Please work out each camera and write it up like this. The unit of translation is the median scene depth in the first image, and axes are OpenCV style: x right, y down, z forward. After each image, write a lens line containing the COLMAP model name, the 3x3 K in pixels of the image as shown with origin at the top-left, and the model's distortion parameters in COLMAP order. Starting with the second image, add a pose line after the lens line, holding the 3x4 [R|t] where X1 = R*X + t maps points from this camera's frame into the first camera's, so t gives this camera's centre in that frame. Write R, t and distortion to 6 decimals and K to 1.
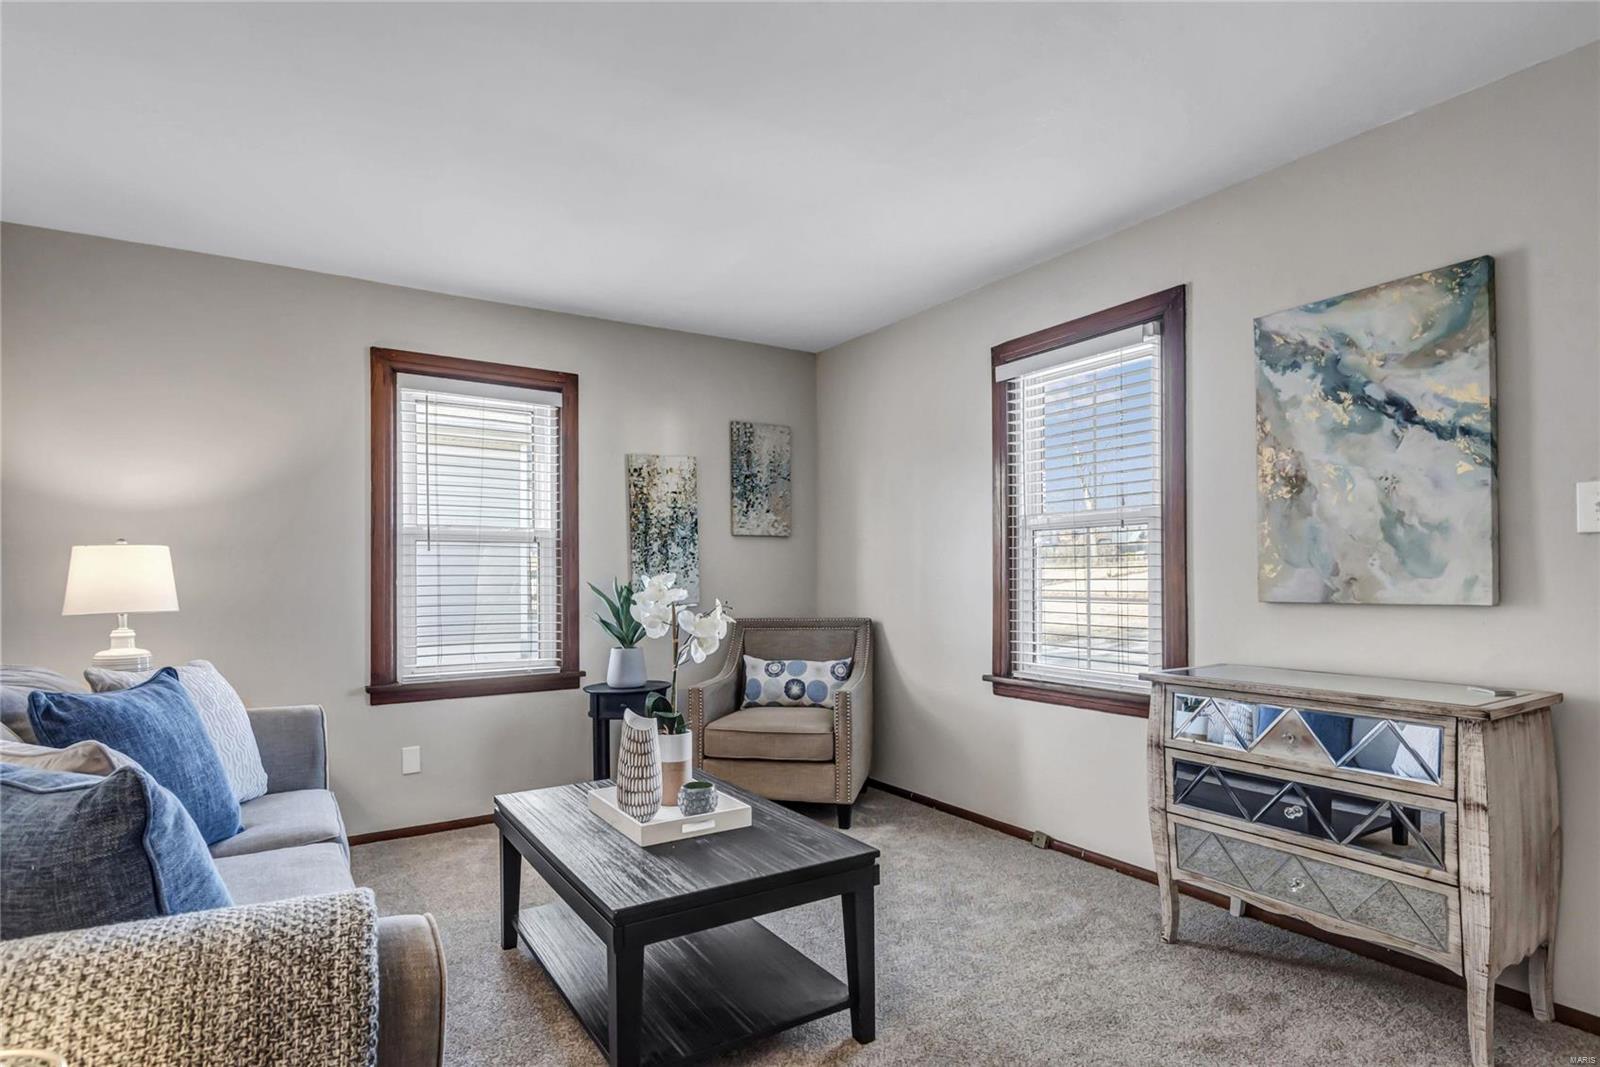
lens RADIAL K [[833.3, 0, 788.3], [0, 833.3, 572.4], [0, 0, 1]] dist [0.008092, -0.001902]
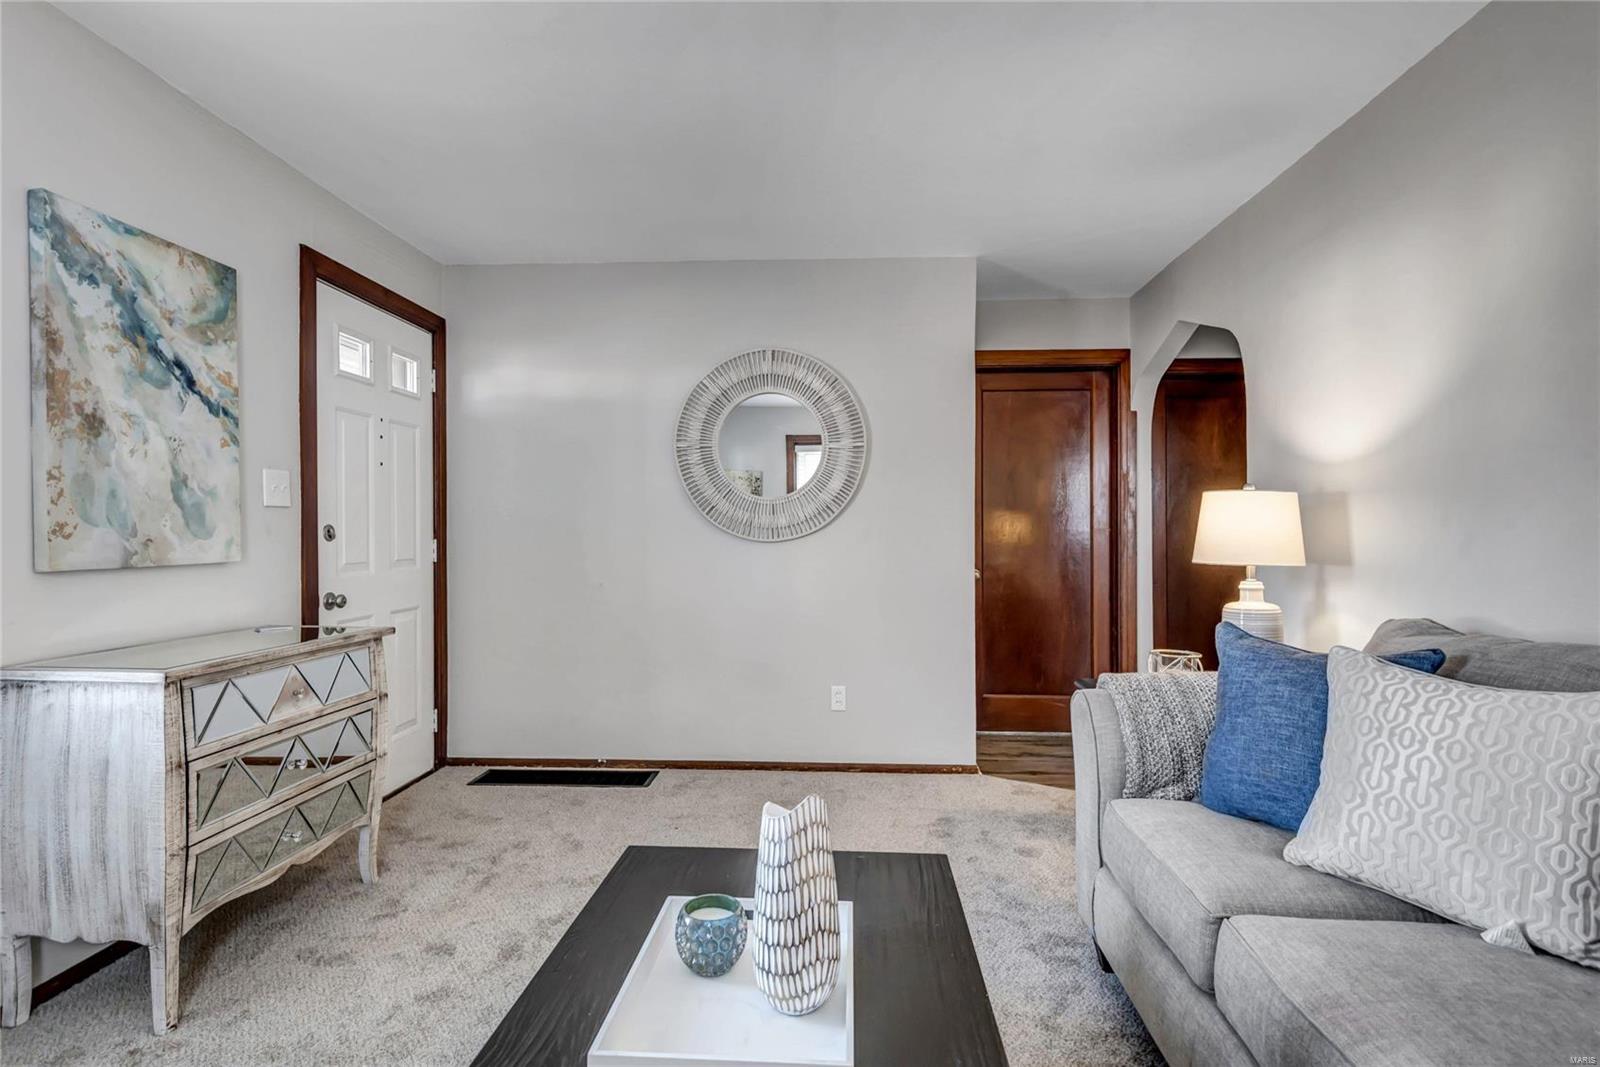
lens RADIAL K [[829.7, 0, 798.6], [0, 829.7, 532.3], [0, 0, 1]] dist [-0.001493, -0.000255]
pose [[-0.813472, 0.005395, 0.581579, -0.260348], [-0.000454, 0.999951, -0.009911, 0.004281], [-0.581604, -0.008327, -0.813430, 0.768069]]
